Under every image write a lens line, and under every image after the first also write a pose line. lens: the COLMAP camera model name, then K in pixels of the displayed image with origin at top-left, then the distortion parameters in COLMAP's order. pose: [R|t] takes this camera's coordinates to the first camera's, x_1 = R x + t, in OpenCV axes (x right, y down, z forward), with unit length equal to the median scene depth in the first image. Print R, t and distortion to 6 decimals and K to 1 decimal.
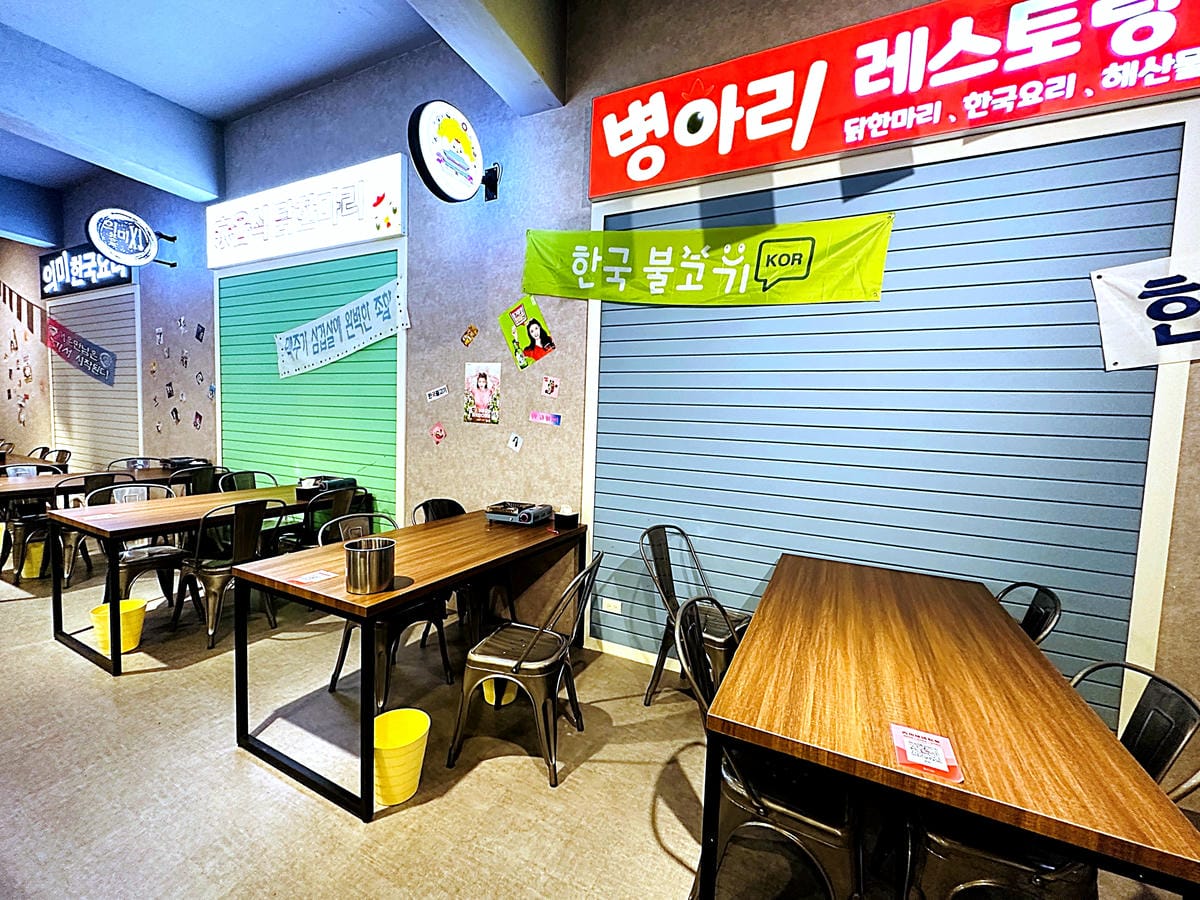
lens RADIAL K [[489.9, 0, 600.0], [0, 489.9, 450.0], [0, 0, 1]] dist [-0.007187, 0.000079]
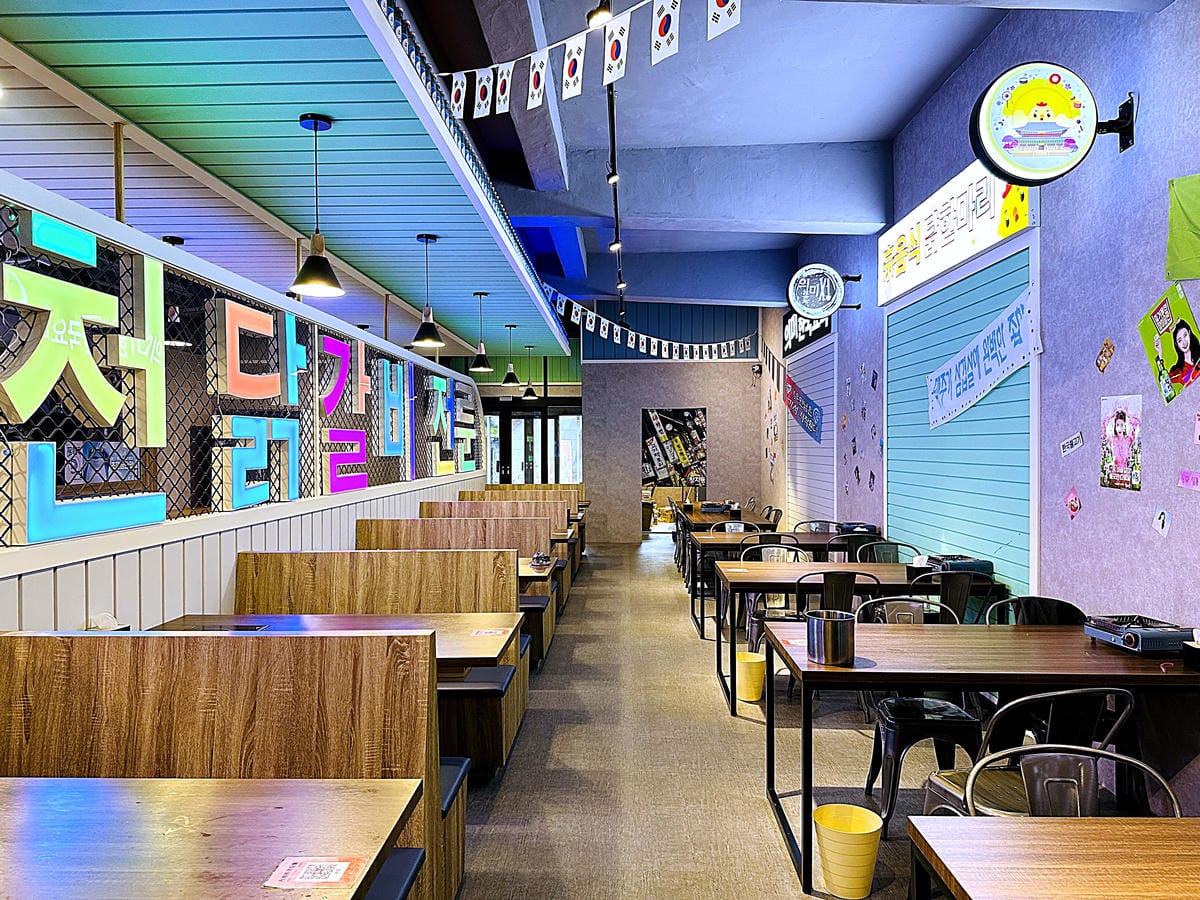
lens RADIAL K [[831.0, 0, 600.0], [0, 831.0, 450.0], [0, 0, 1]] dist [0.073741, -0.101323]
pose [[0.415743, -0.033620, -0.908861, 0.438438], [-0.043664, 0.997426, -0.056870, -0.012357], [0.908433, 0.063328, 0.413205, -0.071408]]
